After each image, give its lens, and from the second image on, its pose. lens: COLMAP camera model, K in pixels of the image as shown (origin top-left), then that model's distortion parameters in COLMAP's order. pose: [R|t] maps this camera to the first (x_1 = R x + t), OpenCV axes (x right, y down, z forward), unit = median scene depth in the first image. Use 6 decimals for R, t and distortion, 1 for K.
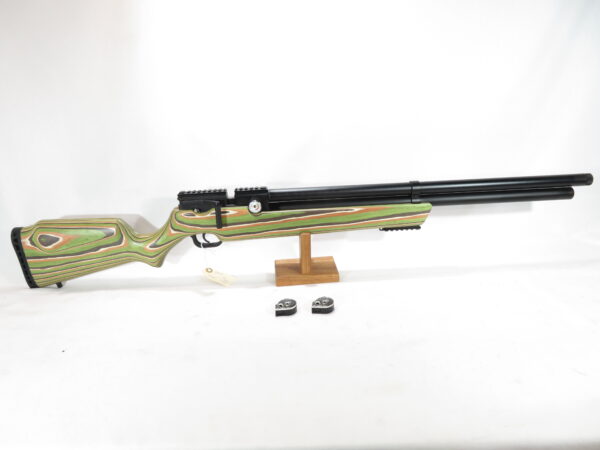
lens RADIAL K [[440.1, 0, 300.0], [0, 440.1, 225.0], [0, 0, 1]] dist [0.000029, -0.003359]
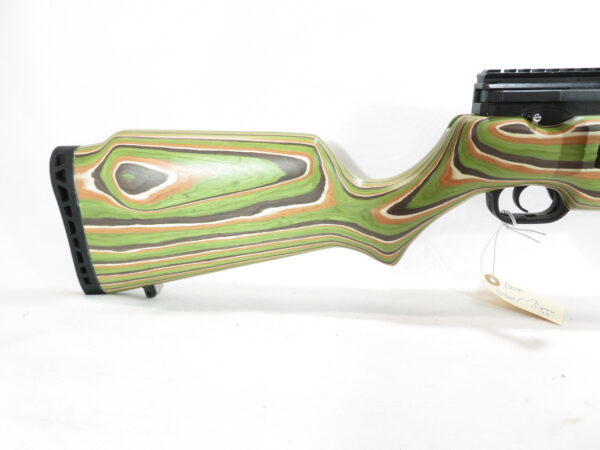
lens RADIAL K [[440.1, 0, 300.0], [0, 440.1, 225.0], [0, 0, 1]] dist [0.000029, -0.003359]
pose [[0.996236, 0.059173, -0.063339, -0.395383], [-0.059669, 0.998200, -0.005962, 0.068605], [0.062872, 0.009719, 0.997974, 0.605934]]
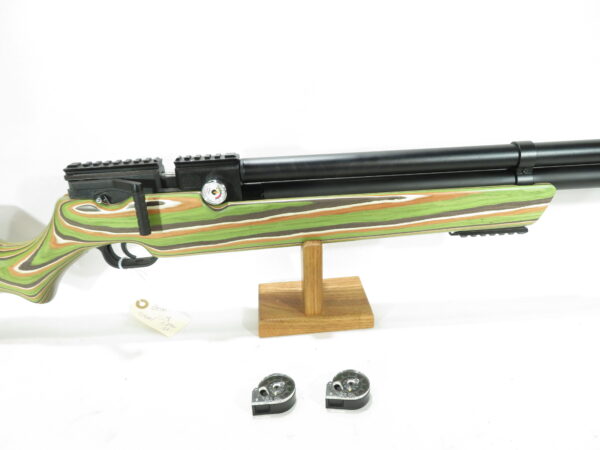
lens RADIAL K [[440.1, 0, 300.0], [0, 440.1, 225.0], [0, 0, 1]] dist [0.000029, -0.003359]
pose [[0.999932, -0.002104, -0.011443, 0.003757], [0.002674, 0.998743, 0.050048, -0.028448], [0.011323, -0.050075, 0.998681, 0.474768]]
